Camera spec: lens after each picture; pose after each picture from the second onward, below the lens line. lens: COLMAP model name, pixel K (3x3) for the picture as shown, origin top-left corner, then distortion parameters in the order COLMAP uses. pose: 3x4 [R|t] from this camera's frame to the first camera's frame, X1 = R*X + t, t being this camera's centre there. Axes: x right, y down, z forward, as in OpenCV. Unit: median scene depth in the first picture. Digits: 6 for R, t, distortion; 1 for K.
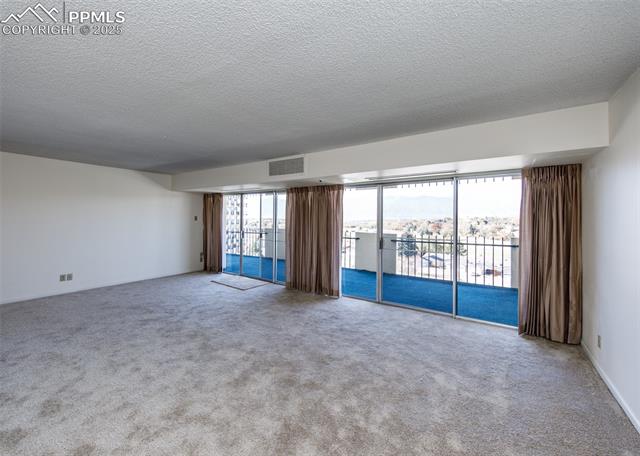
lens RADIAL K [[262.1, 0, 319.8], [0, 262.1, 215.0], [0, 0, 1]] dist [0.002156, 0.000214]
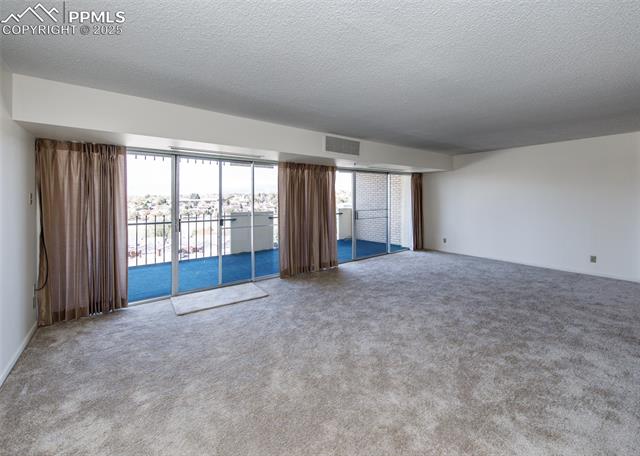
lens RADIAL K [[269.9, 0, 322.9], [0, 269.9, 198.3], [0, 0, 1]] dist [0.000544, 0.000033]
pose [[0.316750, -0.009273, 0.948464, -1.038985], [-0.007282, 0.999899, 0.012208, 0.005947], [-0.948481, -0.010773, 0.316650, 0.680486]]
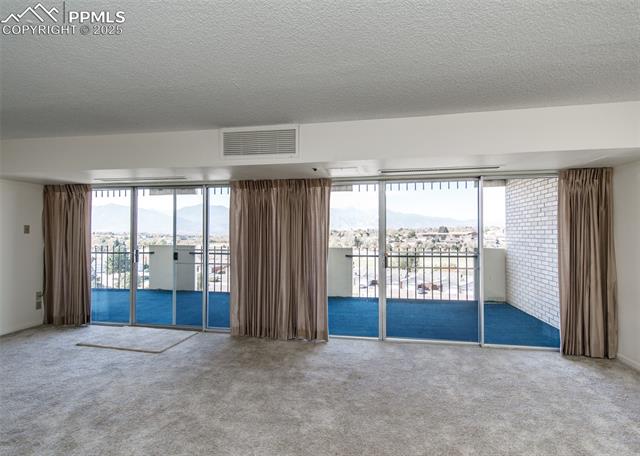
lens RADIAL K [[302.0, 0, 326.3], [0, 302.0, 227.4], [0, 0, 1]] dist [0.001482, 0.000203]
pose [[0.908949, -0.000734, 0.416906, -0.256063], [0.000536, 1.000000, 0.000592, 0.012494], [-0.416906, -0.000315, 0.908950, 0.268913]]
